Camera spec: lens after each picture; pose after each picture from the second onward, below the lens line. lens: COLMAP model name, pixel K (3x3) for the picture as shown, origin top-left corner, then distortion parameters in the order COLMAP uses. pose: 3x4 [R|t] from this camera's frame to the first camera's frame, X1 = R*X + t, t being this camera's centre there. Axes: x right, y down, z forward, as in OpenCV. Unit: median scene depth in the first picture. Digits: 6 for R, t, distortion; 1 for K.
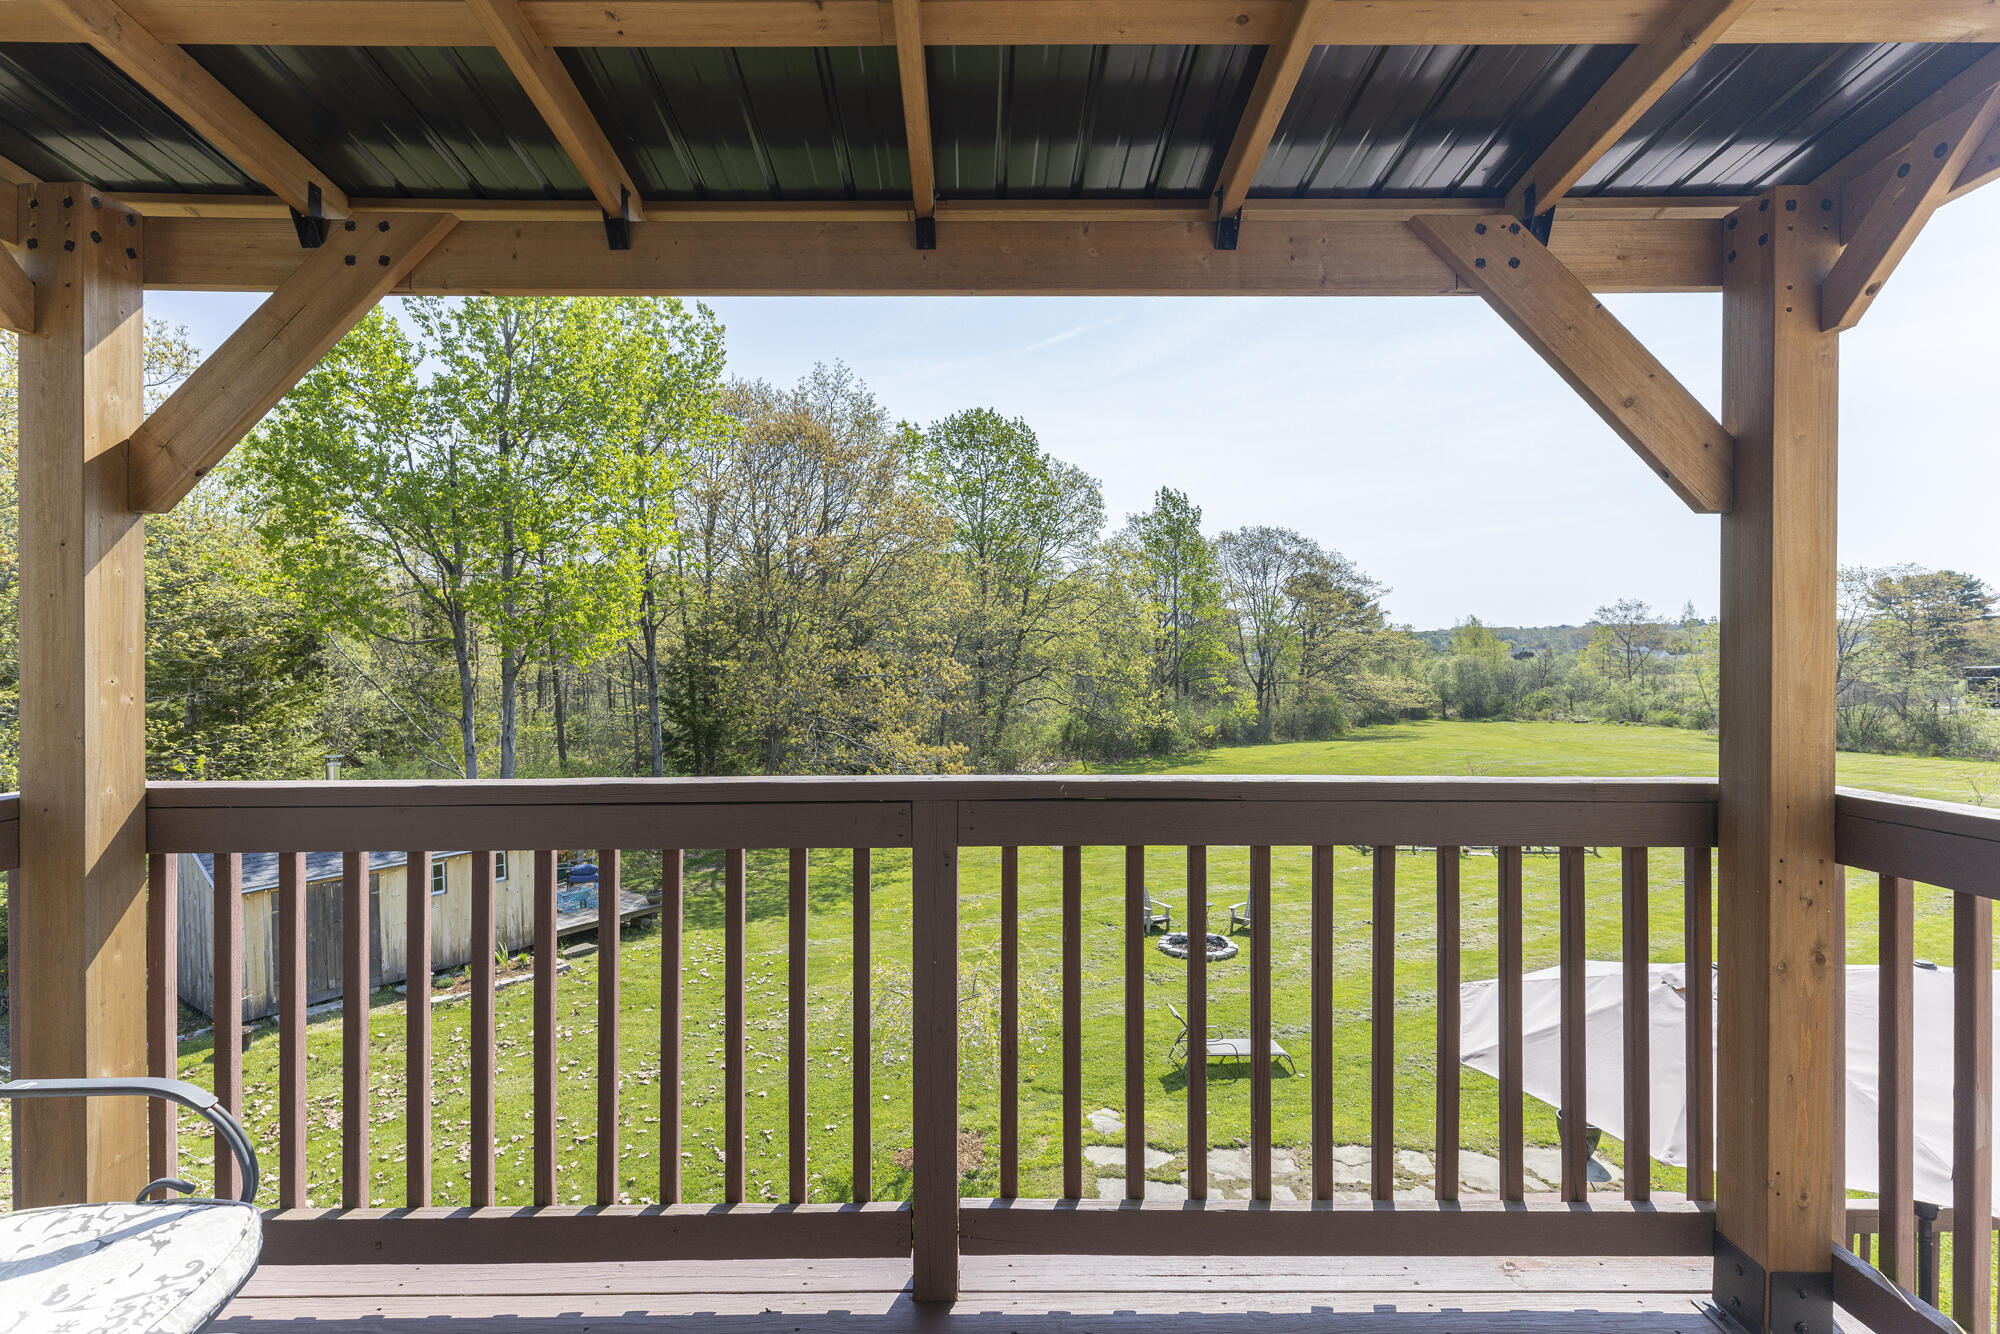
lens RADIAL K [[926.9, 0, 995.7], [0, 926.9, 653.8], [0, 0, 1]] dist [0.006048, 0.000413]
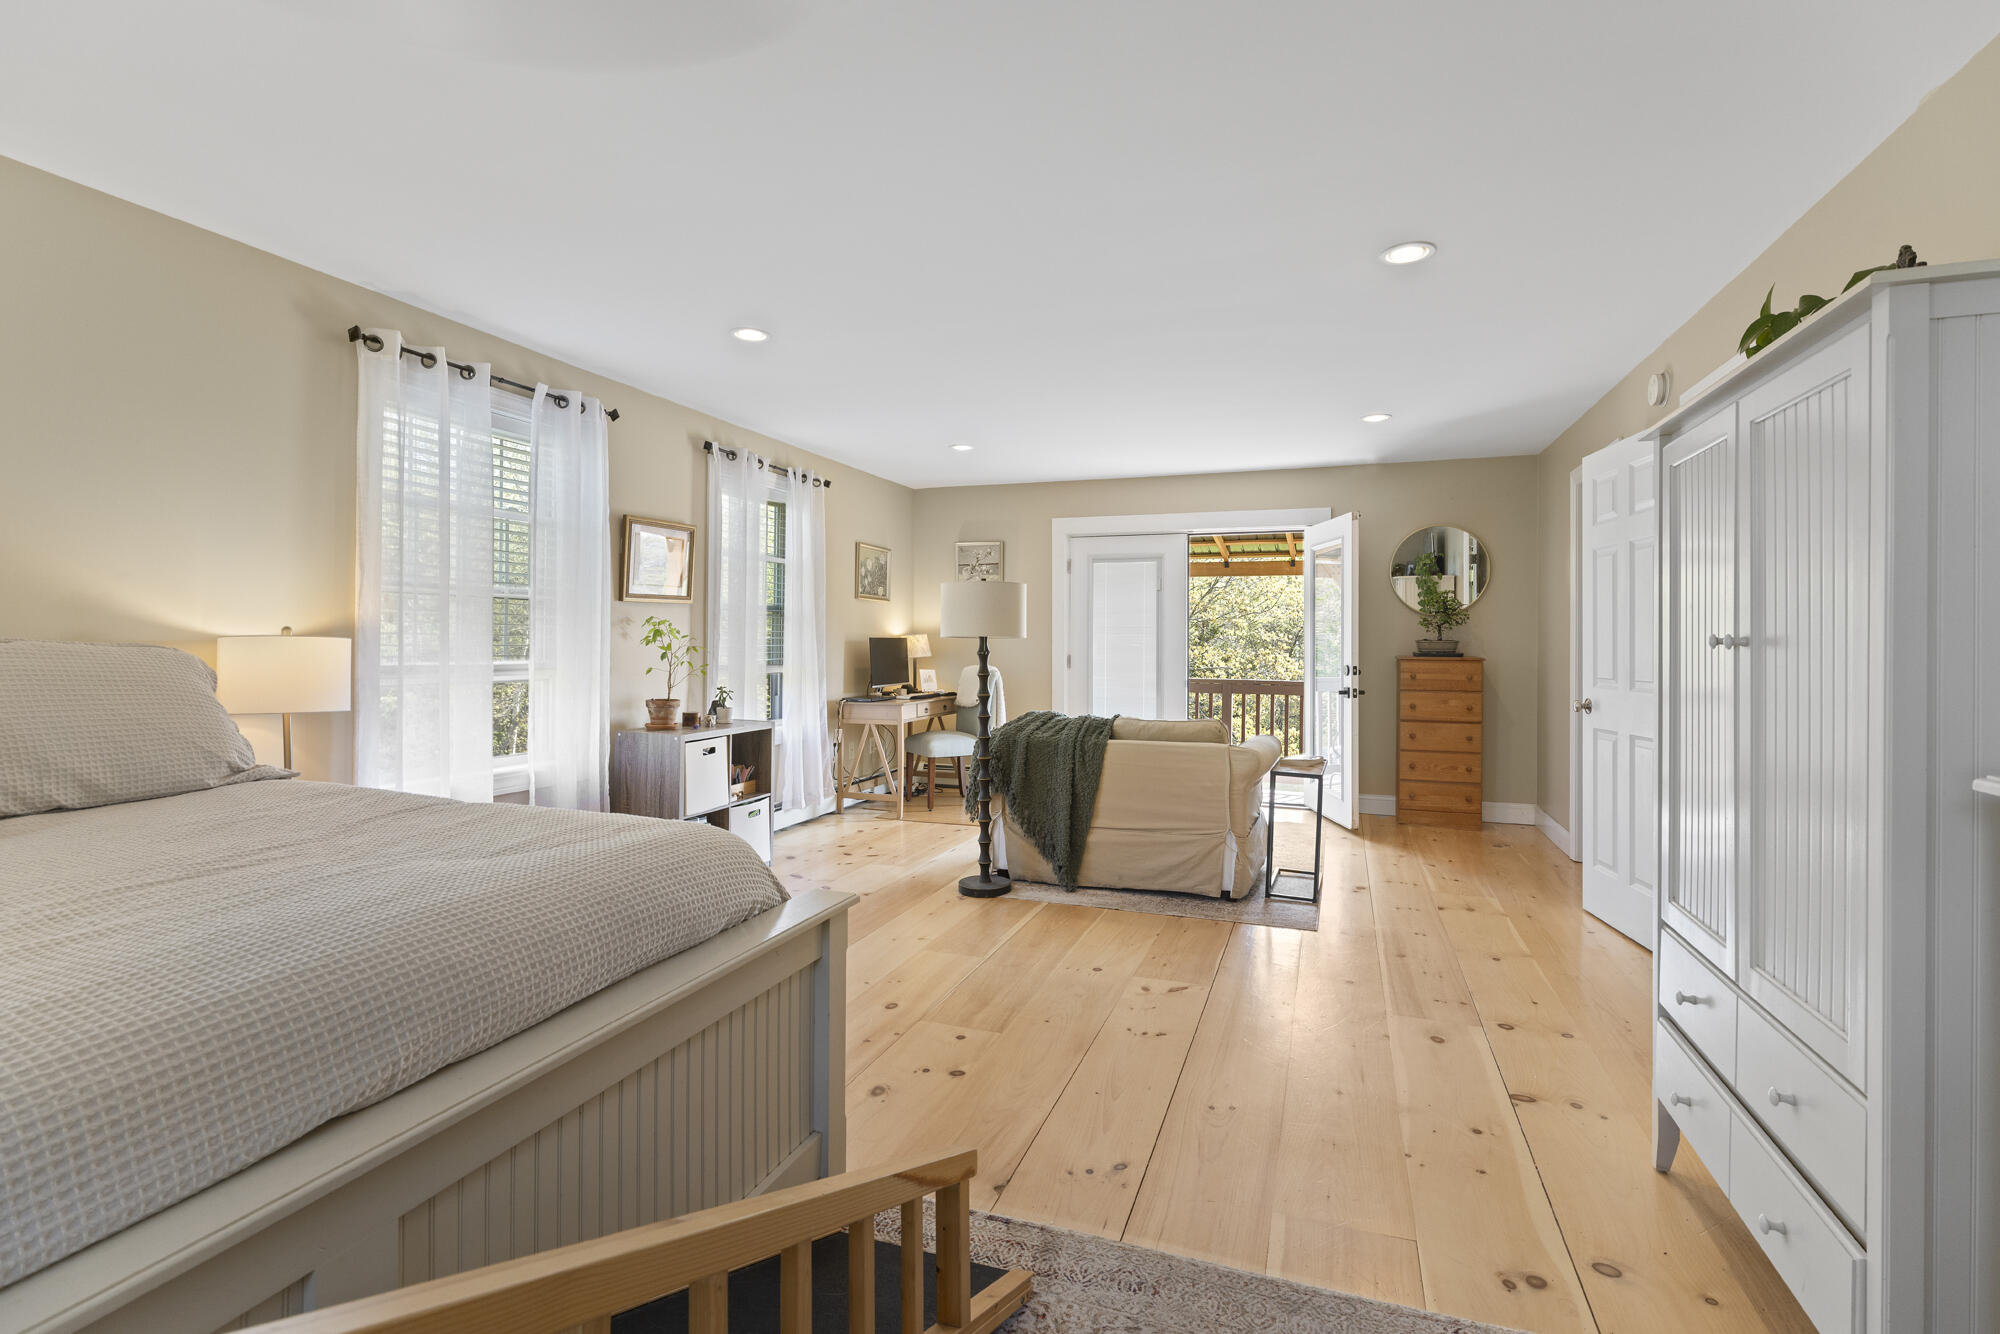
lens RADIAL K [[926.9, 0, 999.9], [0, 926.9, 655.5], [0, 0, 1]] dist [0.006048, 0.000413]
pose [[0.934804, 0.008502, -0.355061, 0.029472], [-0.006336, 0.999954, 0.007263, 0.000108], [0.355107, -0.004540, 0.934815, -0.211173]]
